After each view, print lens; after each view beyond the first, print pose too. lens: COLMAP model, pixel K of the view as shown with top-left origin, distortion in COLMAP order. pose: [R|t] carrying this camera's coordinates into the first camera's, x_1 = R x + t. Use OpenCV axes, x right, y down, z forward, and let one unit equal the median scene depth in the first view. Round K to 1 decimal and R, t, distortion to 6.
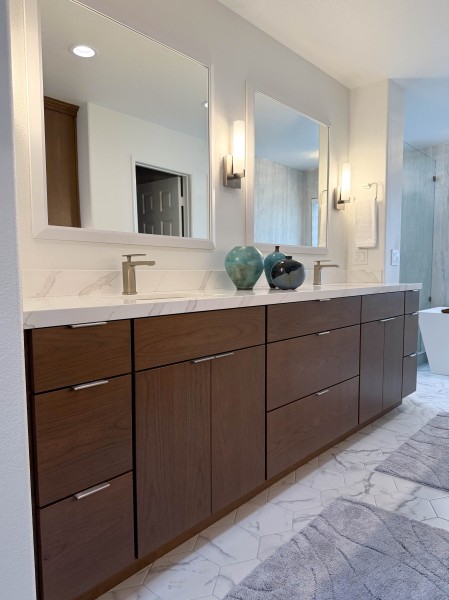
lens RADIAL K [[429.5, 0, 233.1], [0, 429.5, 308.6], [0, 0, 1]] dist [0.037663, -0.042422]
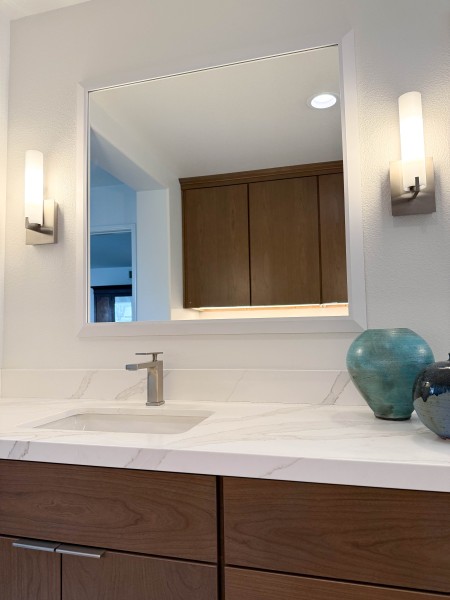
lens RADIAL K [[429.5, 0, 220.5], [0, 429.5, 303.0], [0, 0, 1]] dist [0.037663, -0.042422]
pose [[0.429537, -0.065152, -0.900696, 0.538692], [-0.069881, 0.992005, -0.105083, -0.152011], [0.900341, 0.108079, 0.421550, 0.839331]]
